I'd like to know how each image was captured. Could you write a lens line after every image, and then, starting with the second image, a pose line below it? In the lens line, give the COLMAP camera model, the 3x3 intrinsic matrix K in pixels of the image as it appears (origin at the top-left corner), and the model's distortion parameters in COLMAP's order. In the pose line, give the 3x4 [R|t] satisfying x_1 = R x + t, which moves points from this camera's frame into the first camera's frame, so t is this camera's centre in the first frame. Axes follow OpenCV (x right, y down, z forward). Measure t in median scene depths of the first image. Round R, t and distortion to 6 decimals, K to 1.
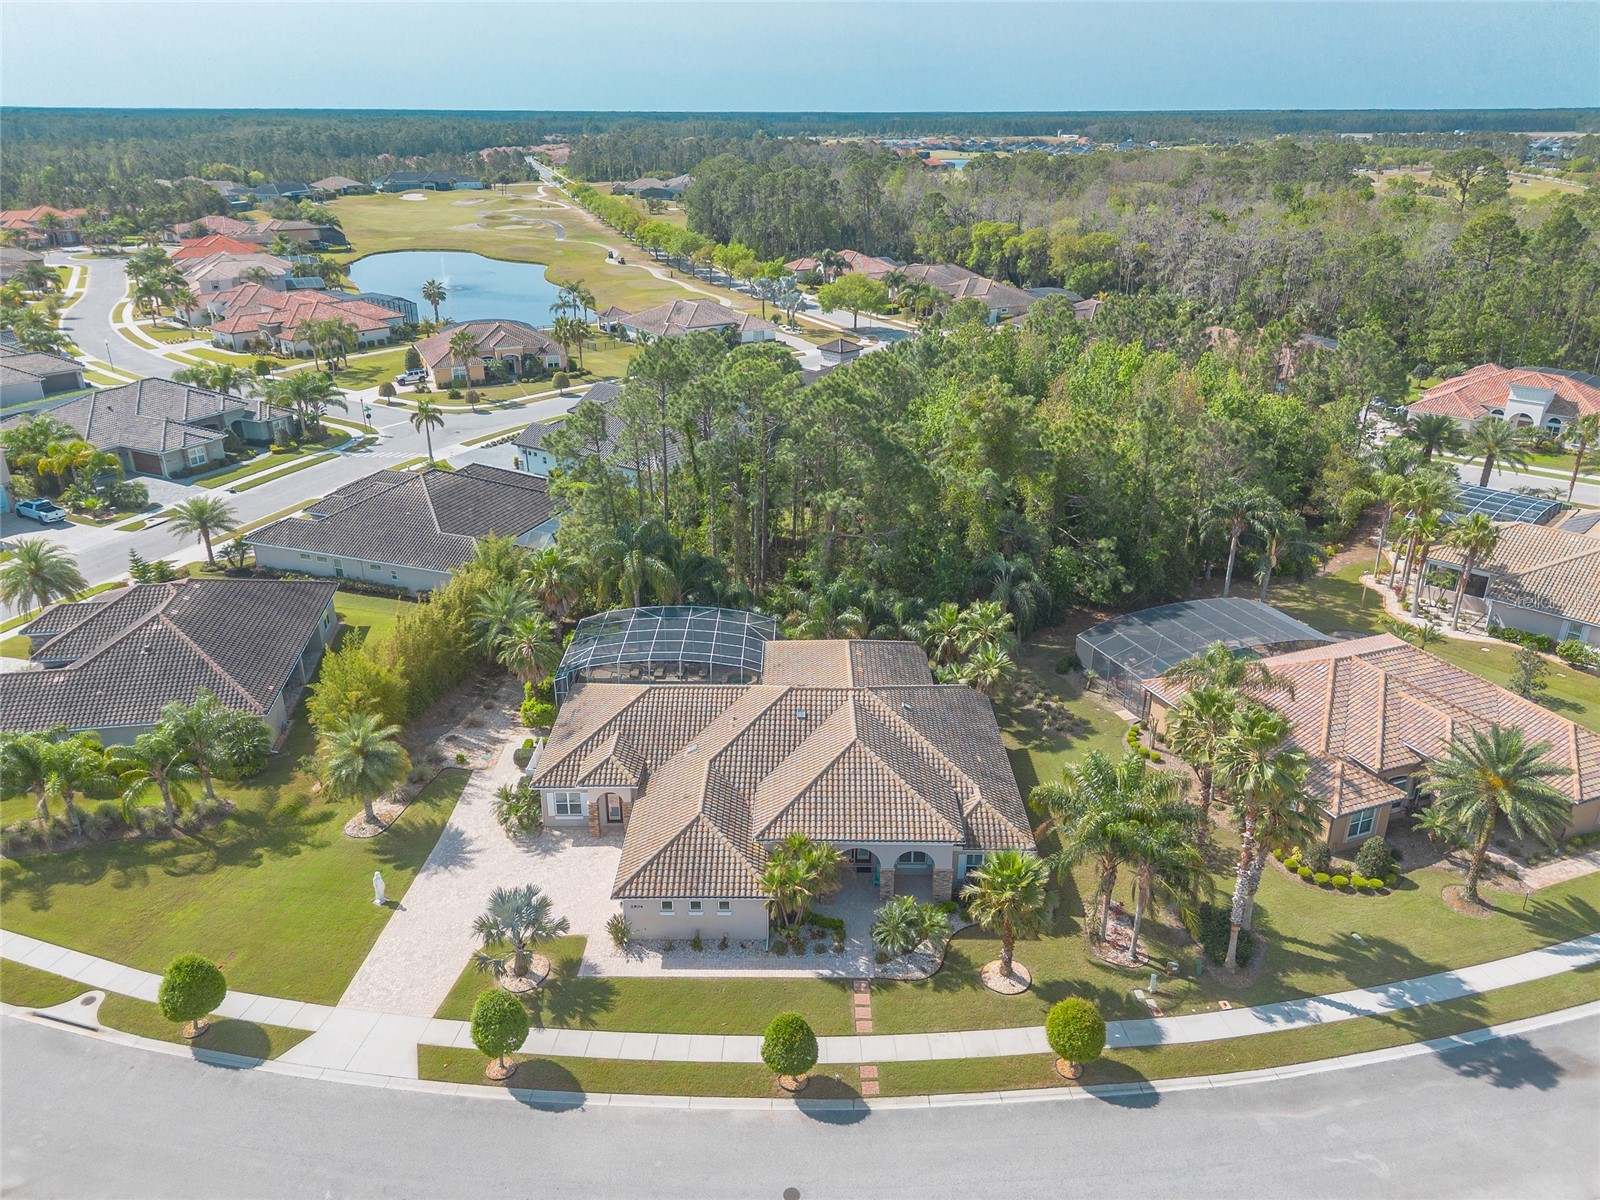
lens RADIAL K [[1120.0, 0, 803.4], [0, 1120.0, 619.9], [0, 0, 1]] dist [0.079815, -0.086297]
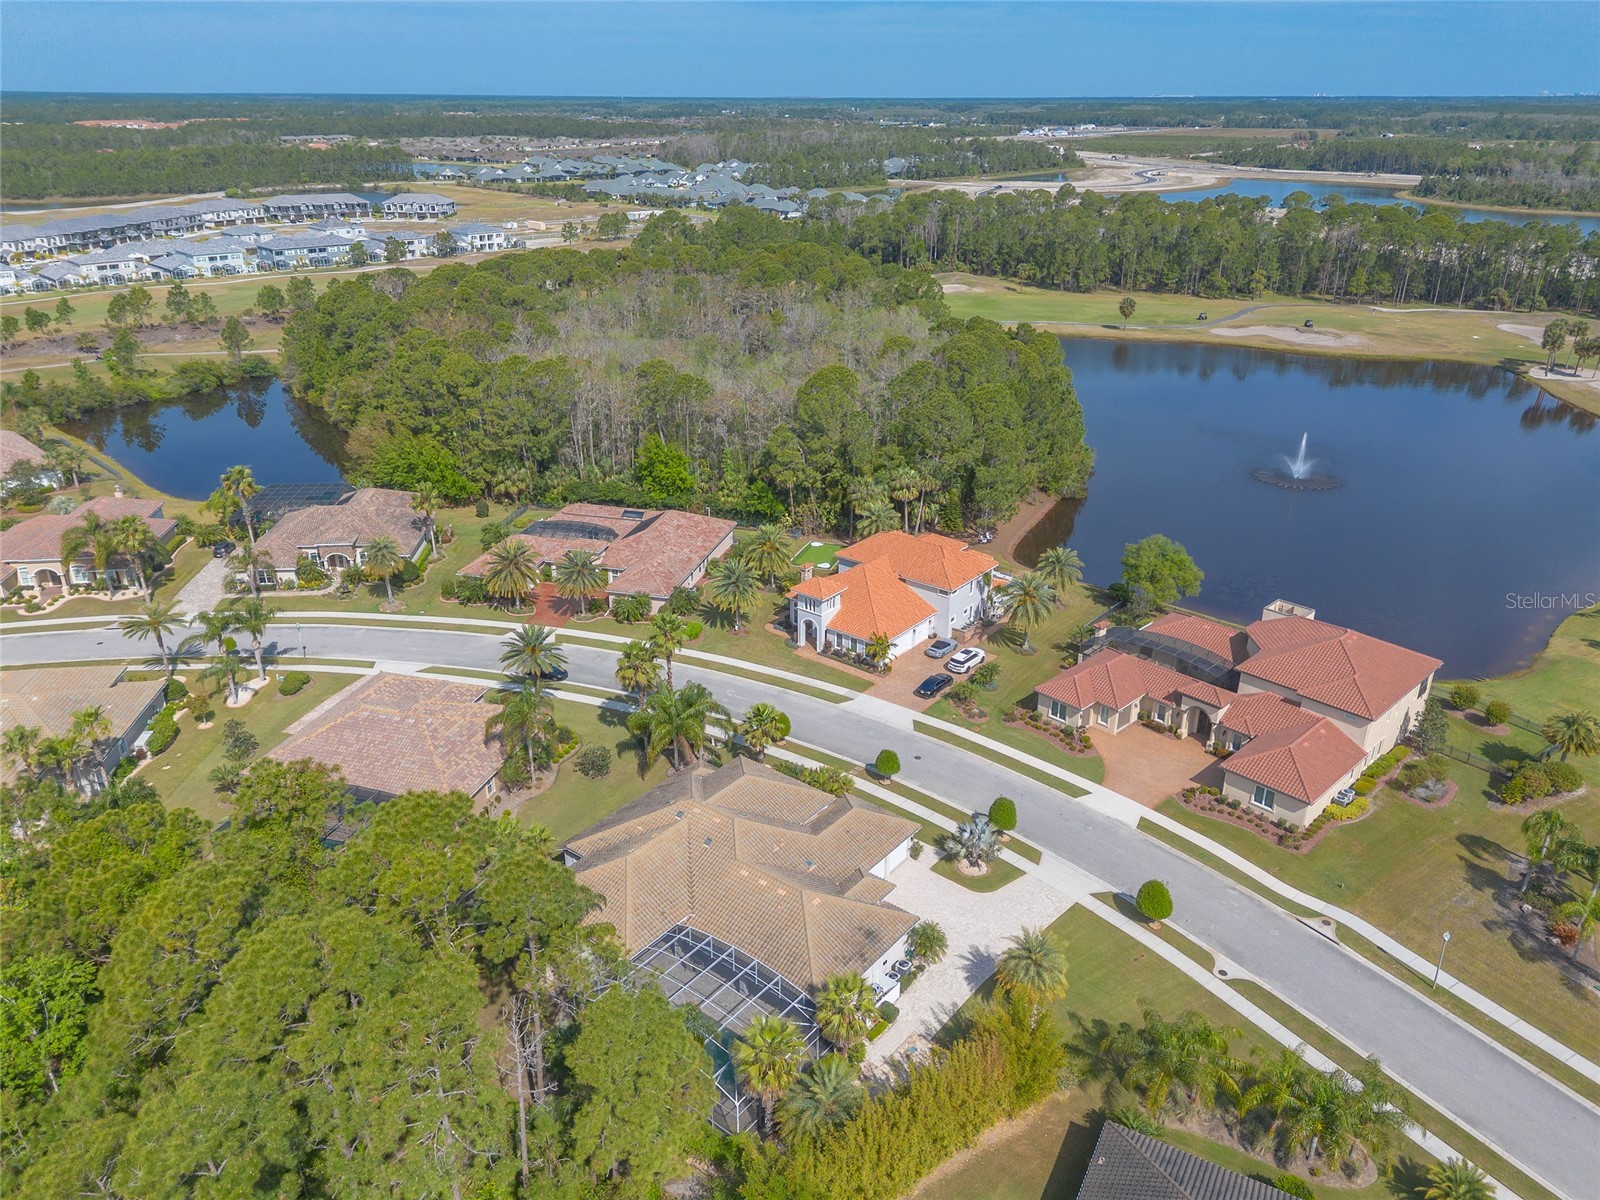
lens RADIAL K [[1145.7, 0, 800.0], [0, 1145.7, 600.0], [0, 0, 1]] dist [0.065037, -0.061841]
pose [[-0.784430, -0.254151, 0.565752, -0.881161], [0.250148, 0.705056, 0.663567, -1.141470], [-0.567534, 0.662044, -0.489492, 1.652882]]
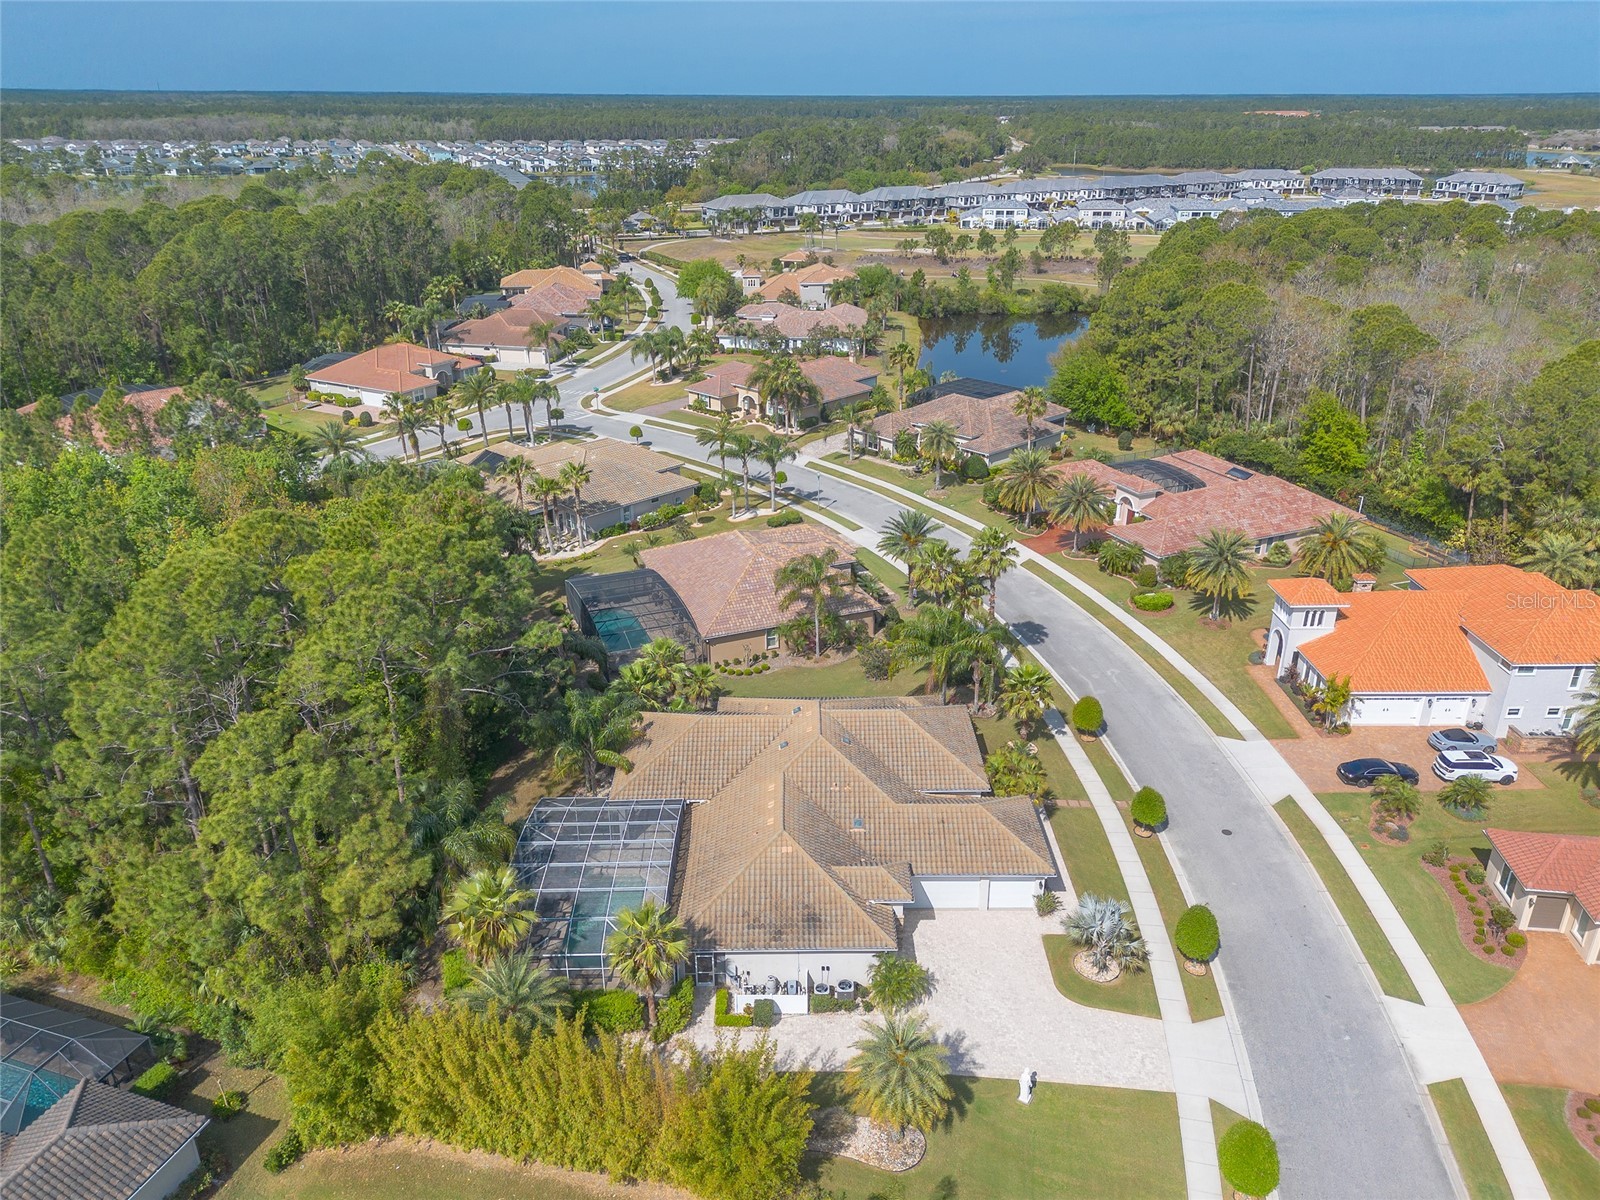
lens RADIAL K [[1145.7, 0, 800.0], [0, 1145.7, 600.0], [0, 0, 1]] dist [0.065037, -0.061841]
pose [[-0.011468, -0.405411, 0.914063, -1.116217], [0.408851, 0.832317, 0.374284, -0.540618], [-0.912529, 0.378008, 0.156207, 0.905753]]
